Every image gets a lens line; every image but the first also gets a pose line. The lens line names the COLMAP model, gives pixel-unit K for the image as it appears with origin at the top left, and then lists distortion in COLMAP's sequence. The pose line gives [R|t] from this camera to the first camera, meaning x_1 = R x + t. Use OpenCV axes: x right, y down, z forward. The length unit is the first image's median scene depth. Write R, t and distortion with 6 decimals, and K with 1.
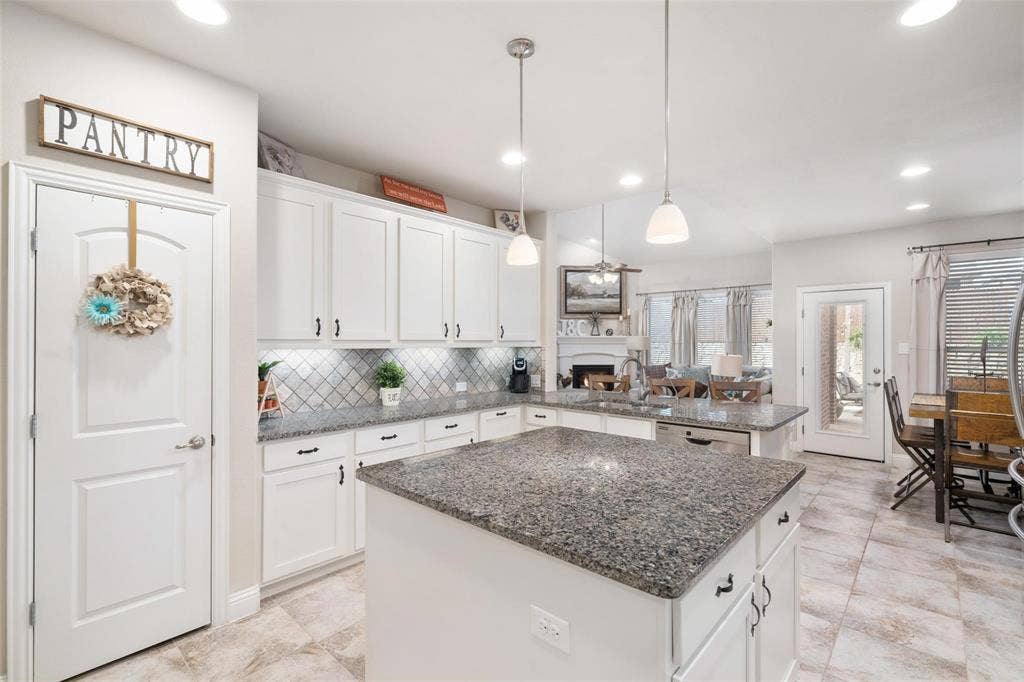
lens RADIAL K [[466.9, 0, 515.2], [0, 466.9, 338.1], [0, 0, 1]] dist [-0.013670, 0.000570]
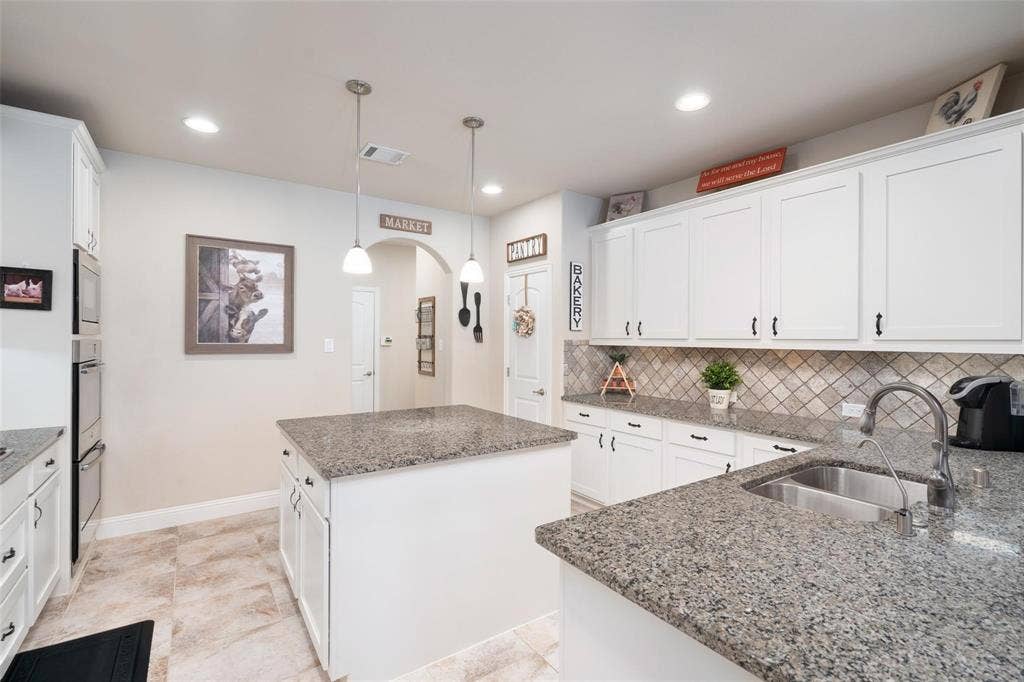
lens RADIAL K [[466.9, 0, 515.9], [0, 466.9, 341.6], [0, 0, 1]] dist [-0.013670, 0.000570]
pose [[-0.230508, 0.002503, -0.973067, 1.172035], [0.000141, 0.999997, 0.002539, 0.011576], [0.973071, 0.000448, -0.230507, 1.289326]]
